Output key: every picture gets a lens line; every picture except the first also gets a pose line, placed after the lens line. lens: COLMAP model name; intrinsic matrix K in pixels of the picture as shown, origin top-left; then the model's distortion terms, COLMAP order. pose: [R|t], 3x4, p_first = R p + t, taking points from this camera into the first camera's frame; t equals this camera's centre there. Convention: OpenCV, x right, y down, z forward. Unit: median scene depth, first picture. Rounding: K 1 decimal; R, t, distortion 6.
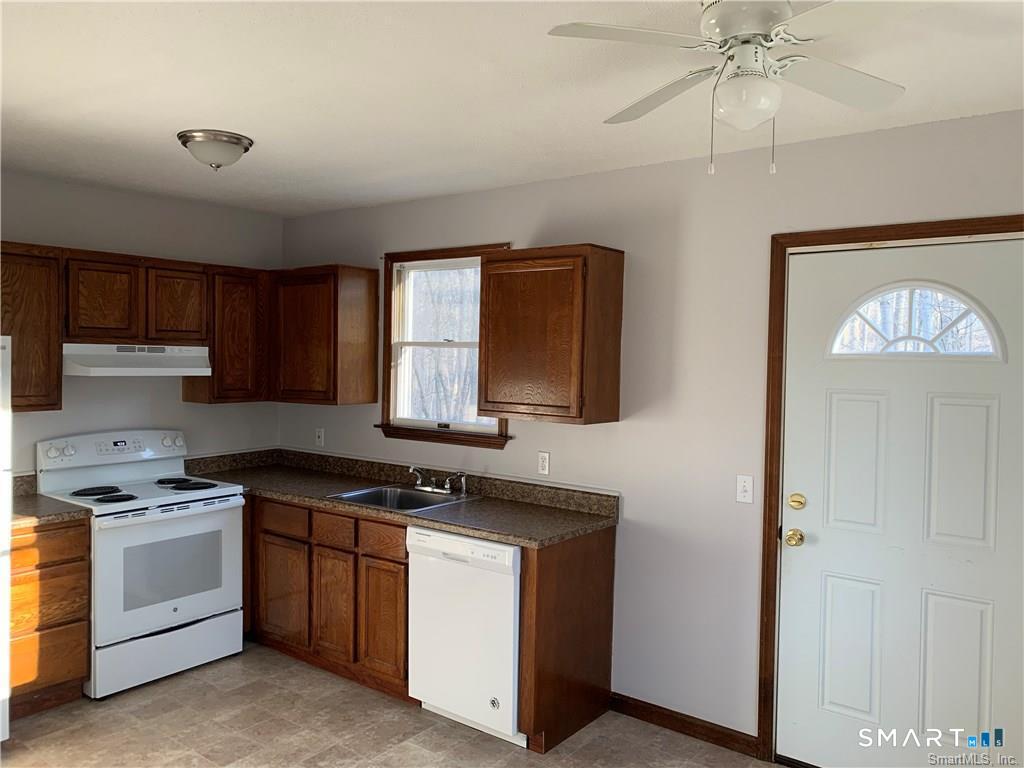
lens RADIAL K [[780.3, 0, 511.1], [0, 780.3, 375.5], [0, 0, 1]] dist [0.073369, -0.114078]
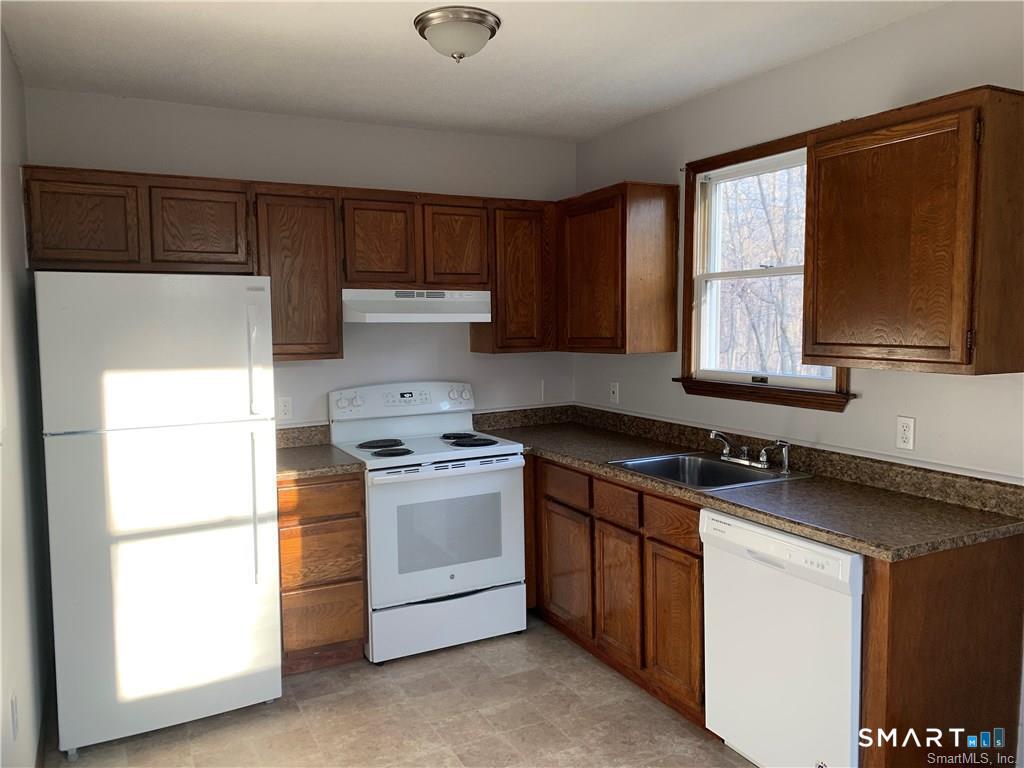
lens RADIAL K [[780.3, 0, 511.1], [0, 780.3, 375.5], [0, 0, 1]] dist [0.073369, -0.114078]
pose [[0.906979, 0.005060, -0.421146, 0.018795], [0.014638, 0.998945, 0.043529, 0.026343], [0.420922, -0.045644, 0.905948, 0.225253]]
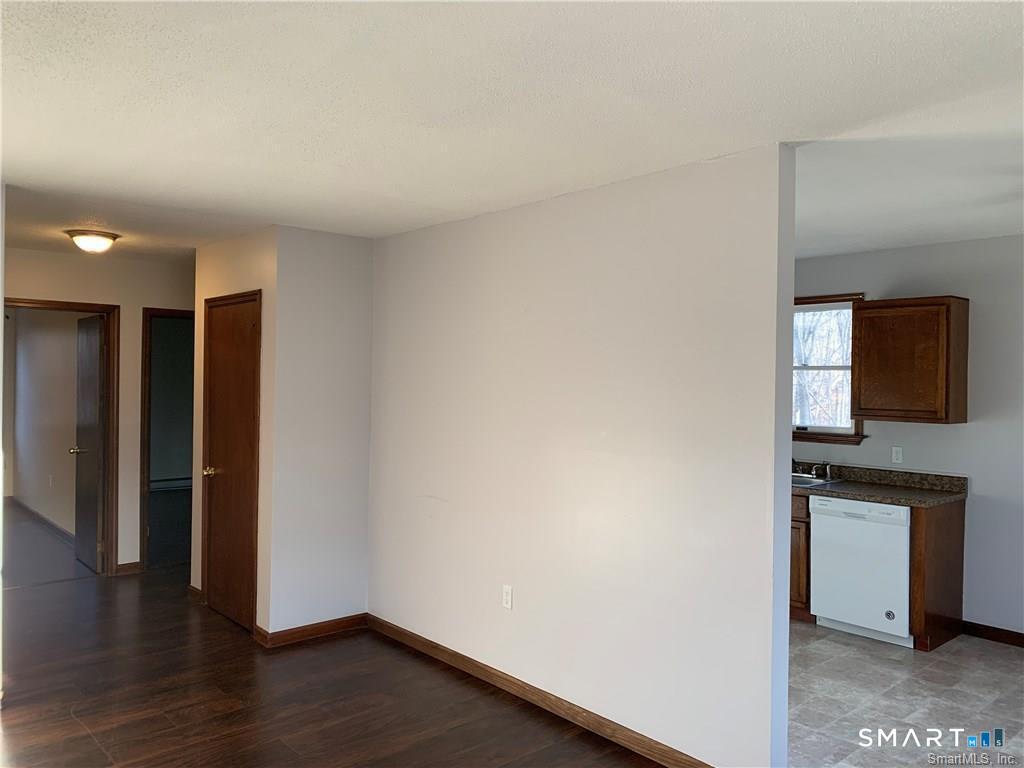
lens RADIAL K [[789.5, 0, 512.7], [0, 789.5, 378.0], [0, 0, 1]] dist [0.006217, 0.001150]
pose [[0.981779, -0.007530, -0.189879, -0.356326], [0.002350, 0.999619, -0.027493, 0.015723], [0.190014, 0.026545, 0.981422, -0.481289]]
